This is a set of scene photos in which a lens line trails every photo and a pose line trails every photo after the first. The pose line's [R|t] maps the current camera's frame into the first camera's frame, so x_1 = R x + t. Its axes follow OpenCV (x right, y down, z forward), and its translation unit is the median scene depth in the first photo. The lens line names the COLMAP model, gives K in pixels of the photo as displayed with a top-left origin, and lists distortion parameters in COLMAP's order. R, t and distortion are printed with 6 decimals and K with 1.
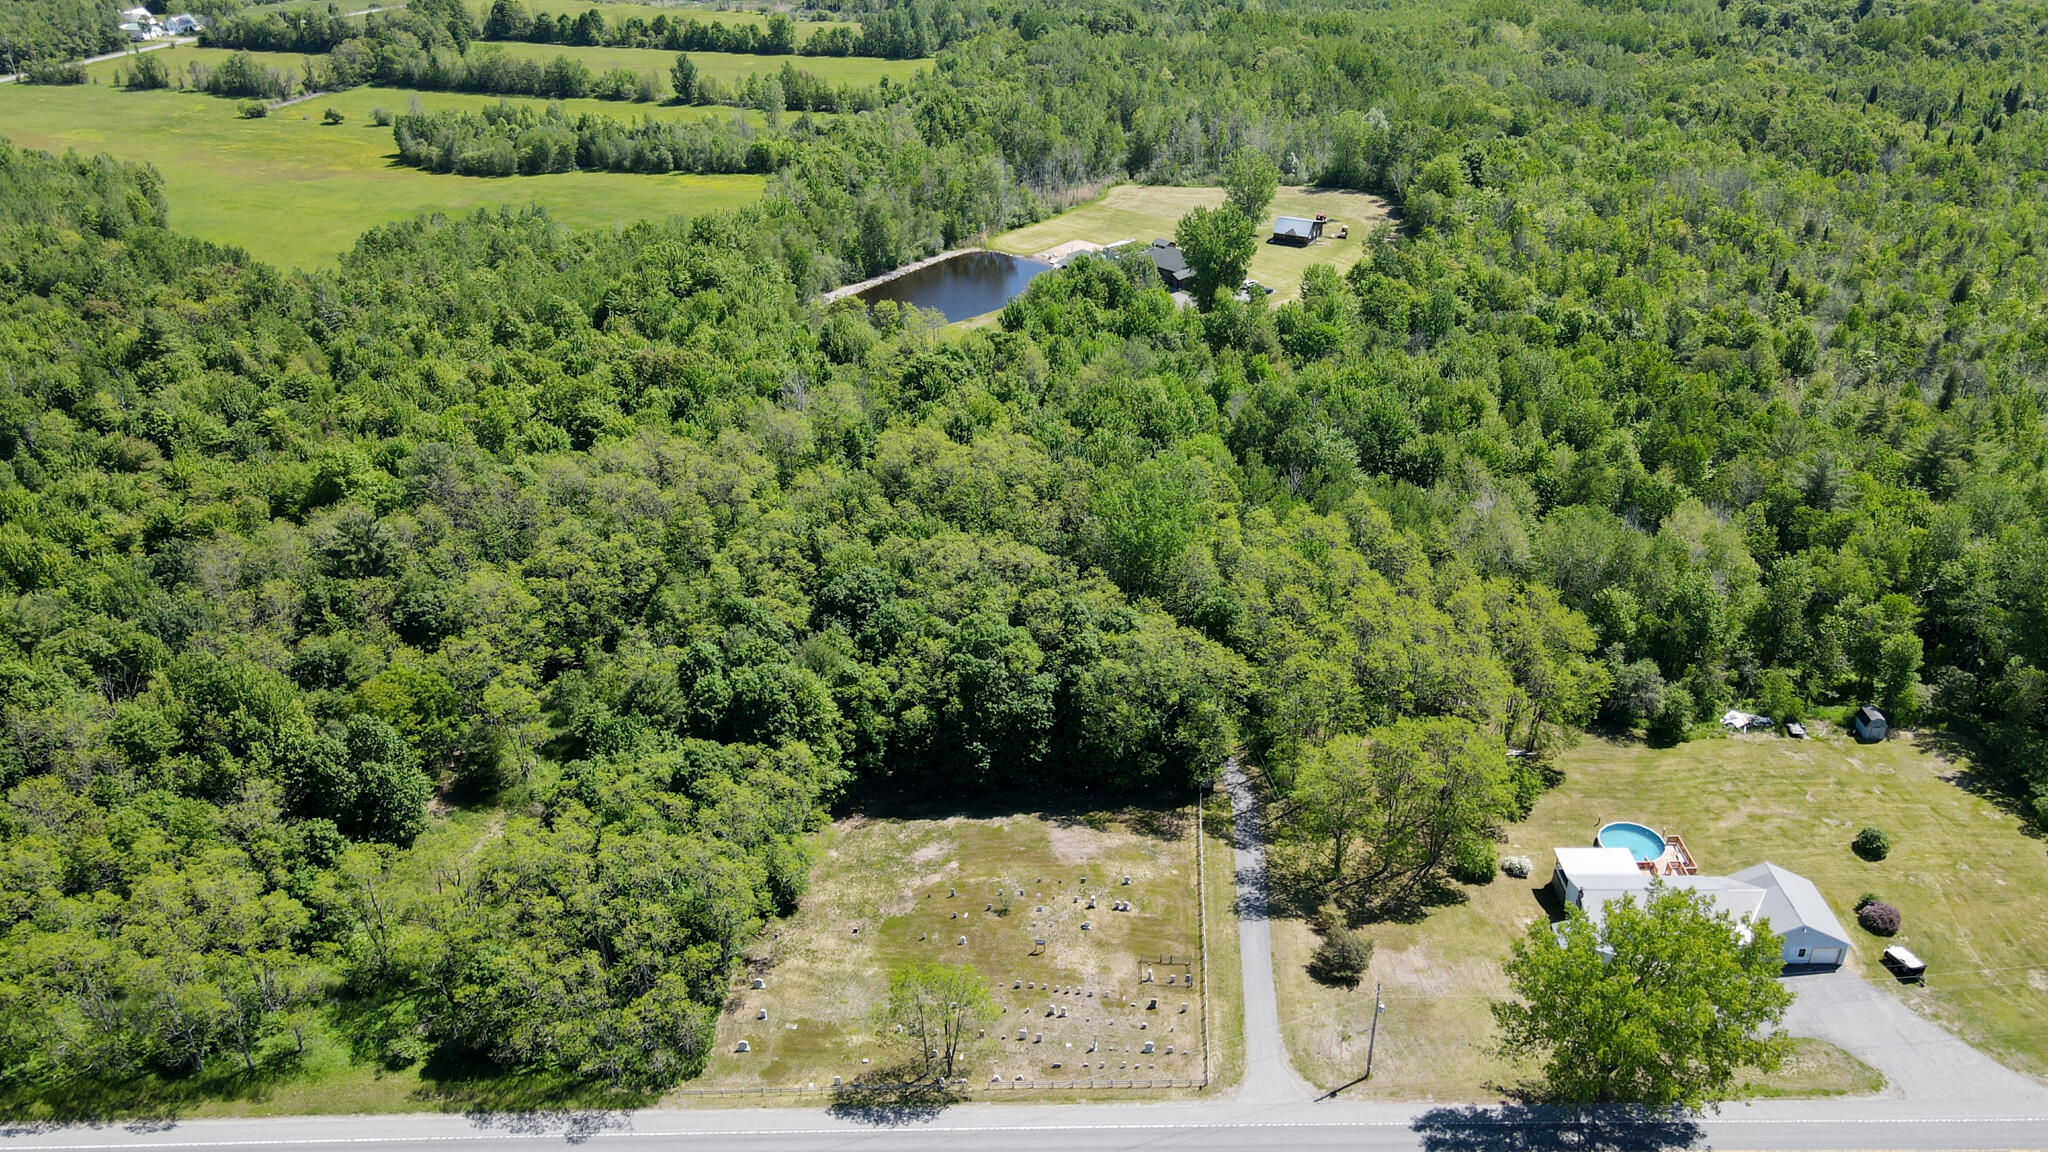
lens RADIAL K [[1498.6, 0, 1050.7], [0, 1498.6, 572.8], [0, 0, 1]] dist [-0.009649, 0.030931]
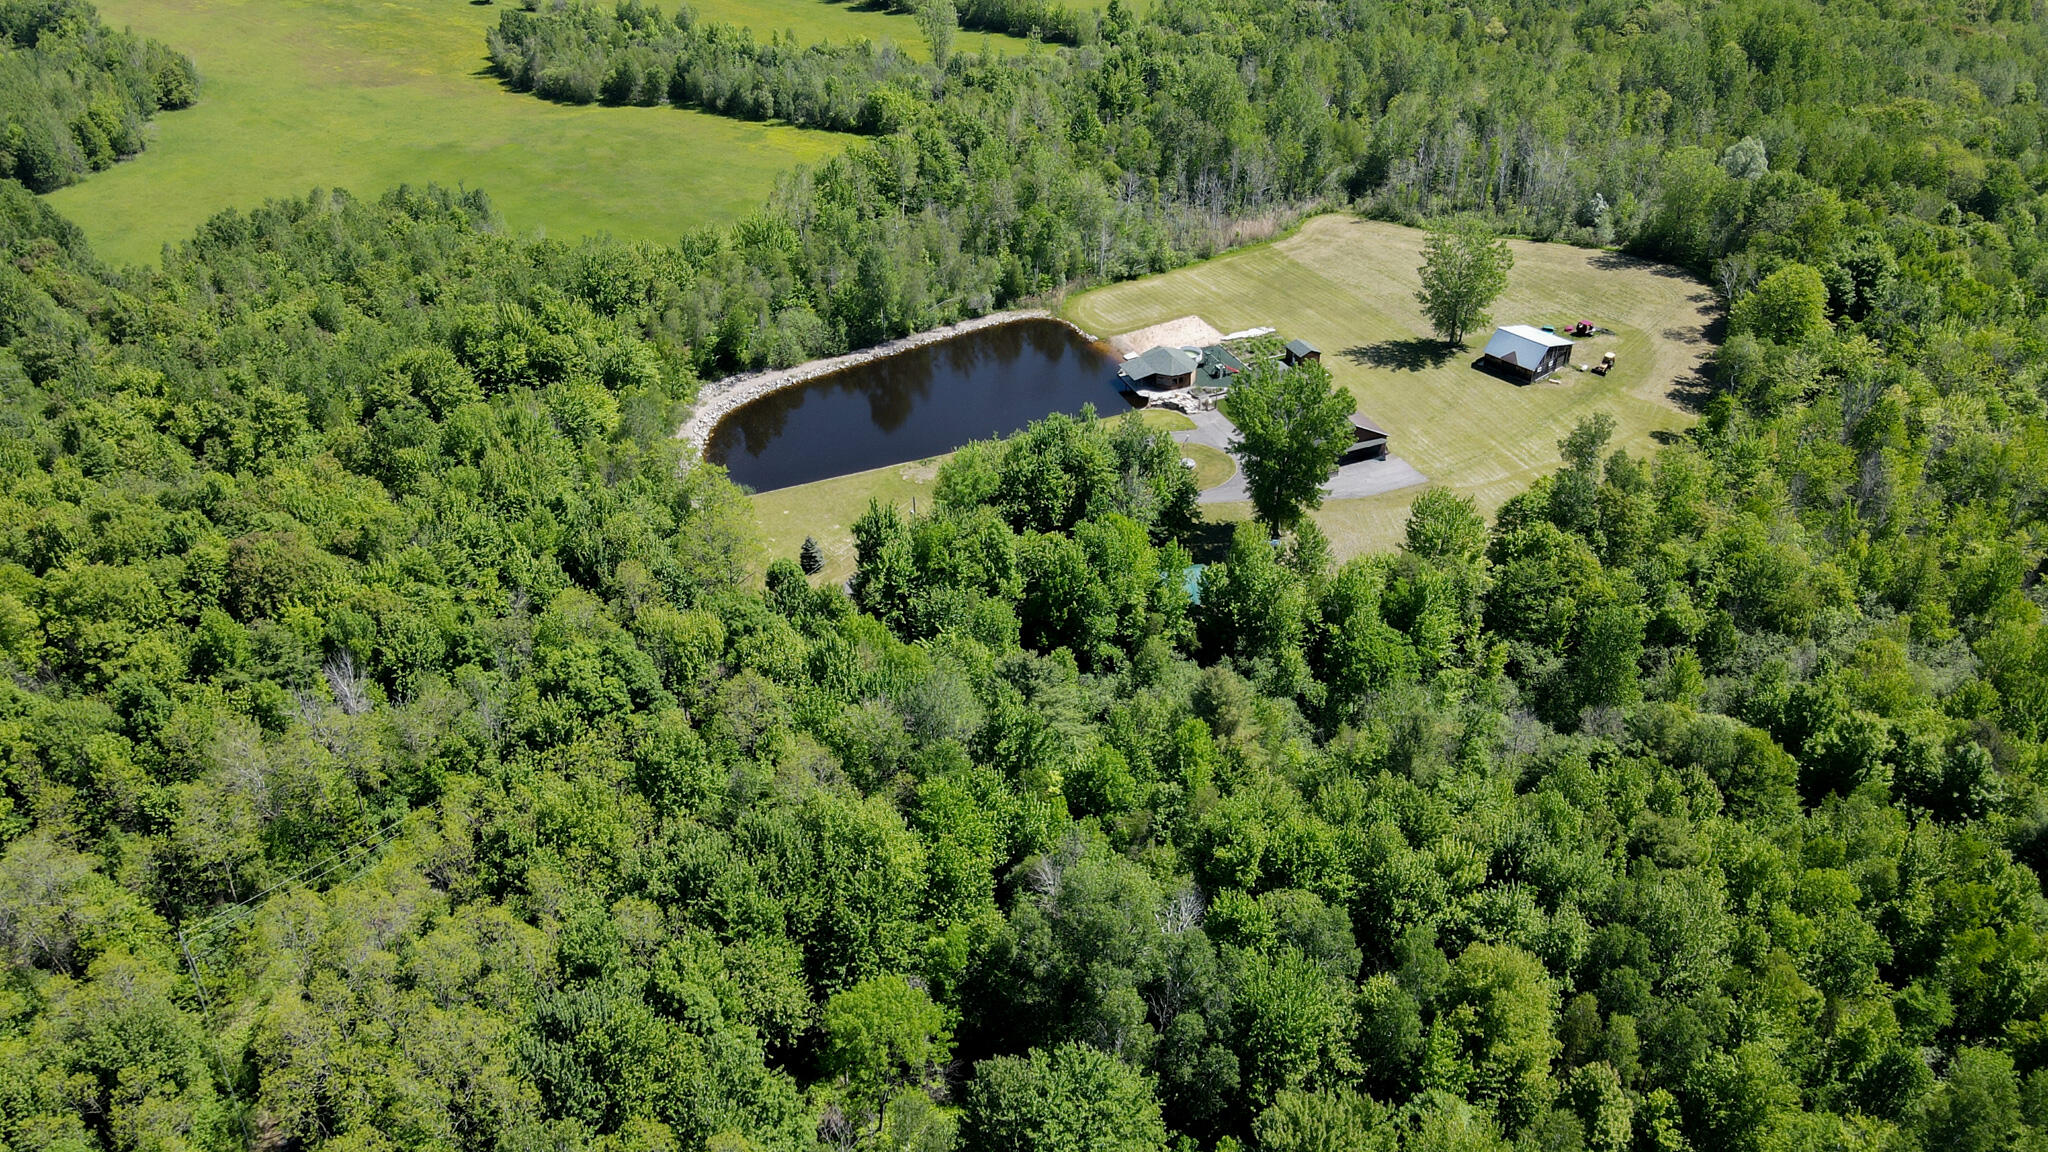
lens RADIAL K [[1498.6, 0, 1050.7], [0, 1498.6, 572.8], [0, 0, 1]] dist [-0.009649, 0.030931]
pose [[0.944313, 0.189318, -0.269131, 0.151858], [-0.160080, 0.978910, 0.126923, -0.172959], [0.287484, -0.076772, 0.954704, 0.302718]]
